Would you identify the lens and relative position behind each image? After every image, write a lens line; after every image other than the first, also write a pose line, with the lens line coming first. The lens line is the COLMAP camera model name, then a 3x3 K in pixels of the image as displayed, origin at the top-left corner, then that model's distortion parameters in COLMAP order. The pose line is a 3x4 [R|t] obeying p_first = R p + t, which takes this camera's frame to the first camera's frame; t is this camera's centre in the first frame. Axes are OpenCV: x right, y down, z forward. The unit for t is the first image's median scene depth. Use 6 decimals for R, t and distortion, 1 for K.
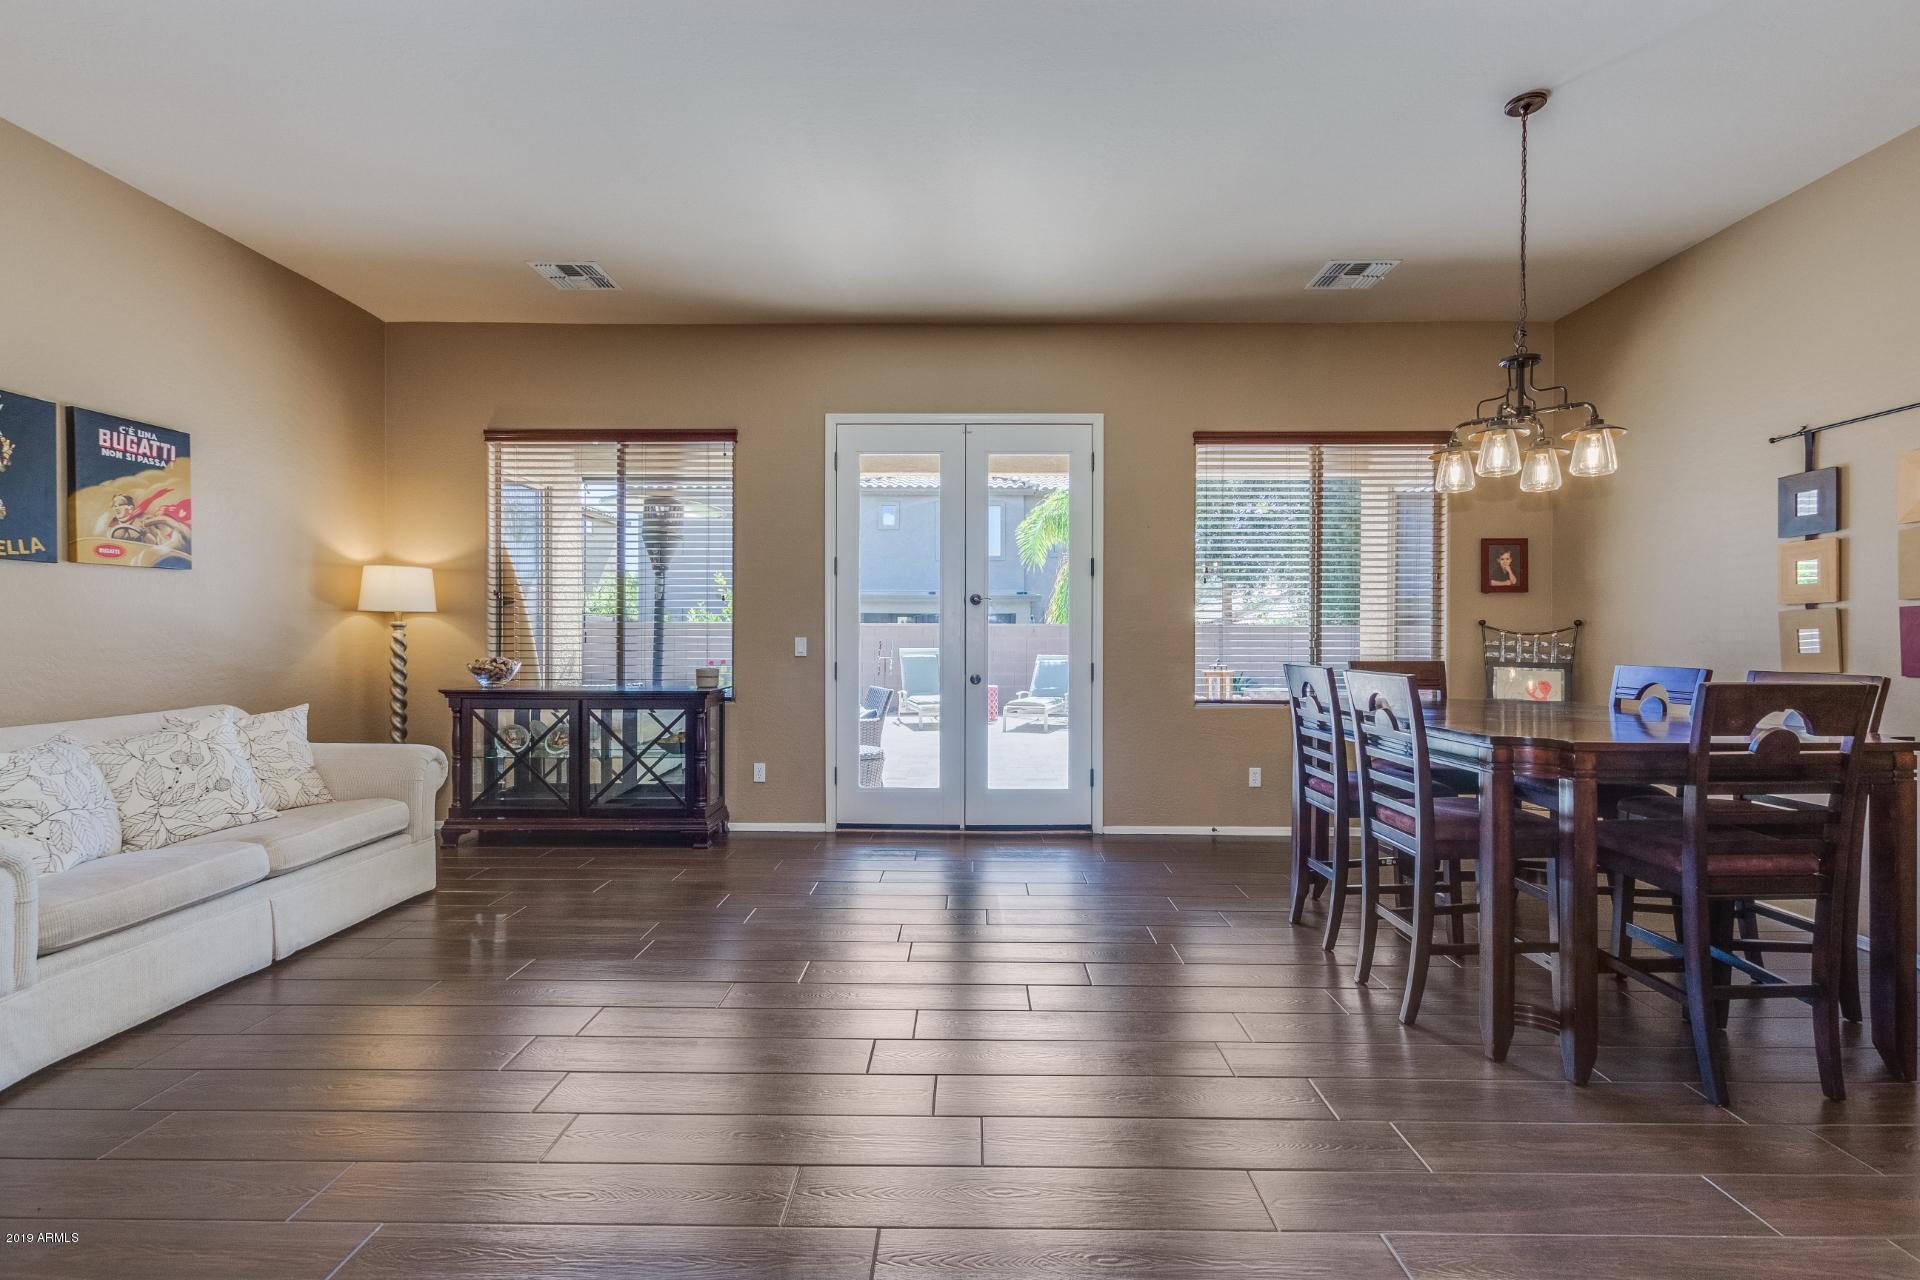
lens RADIAL K [[890.1, 0, 958.3], [0, 890.1, 641.6], [0, 0, 1]] dist [0.003712, 0.000357]
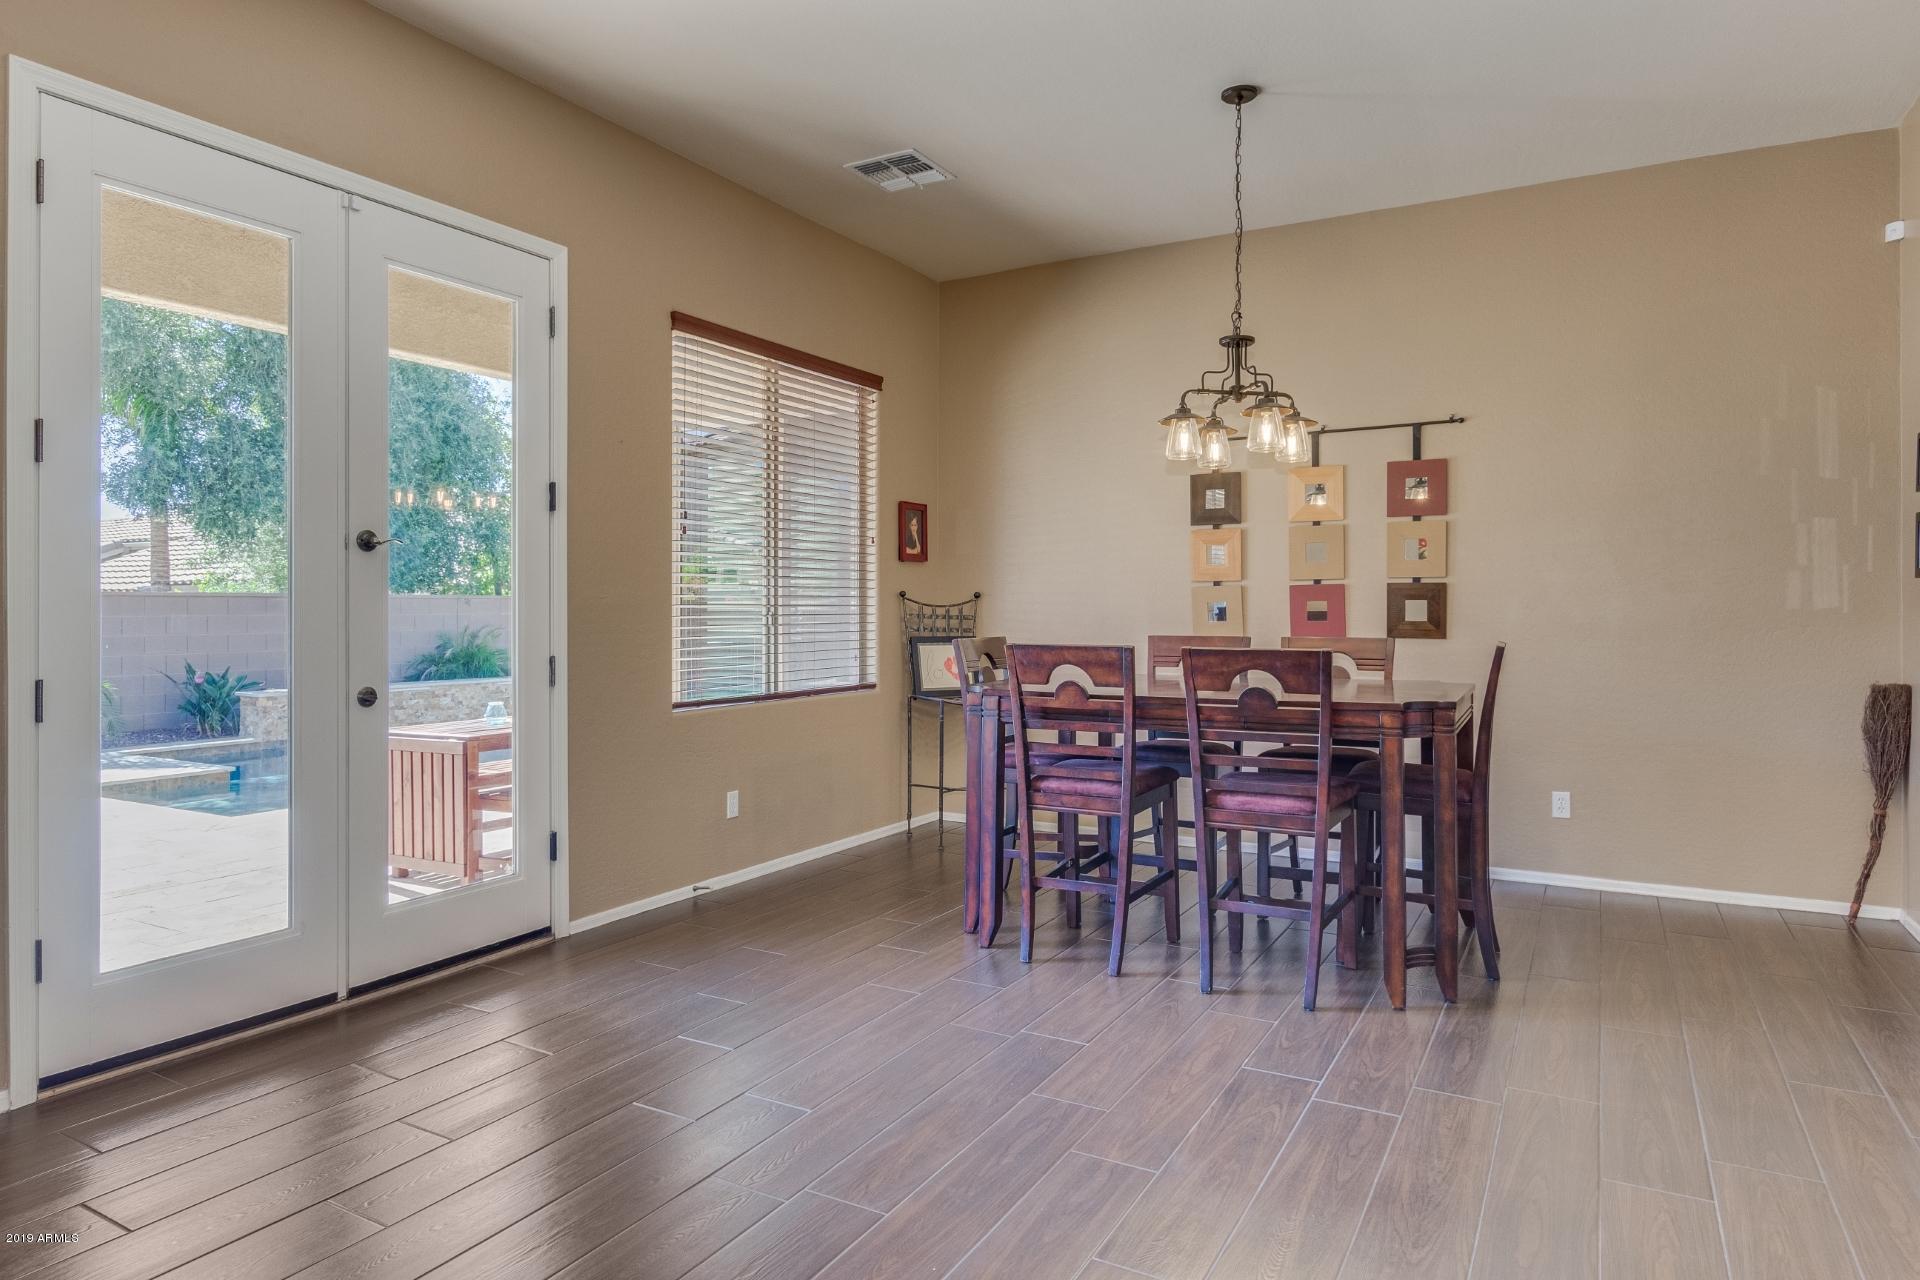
lens RADIAL K [[1142.6, 0, 963.8], [0, 1142.6, 601.5], [0, 0, 1]] dist [-0.002282, -0.001069]
pose [[0.474316, 0.001913, 0.880353, -0.399816], [0.008080, 0.999946, -0.006526, -0.005523], [-0.880318, 0.010209, 0.474275, 0.391017]]
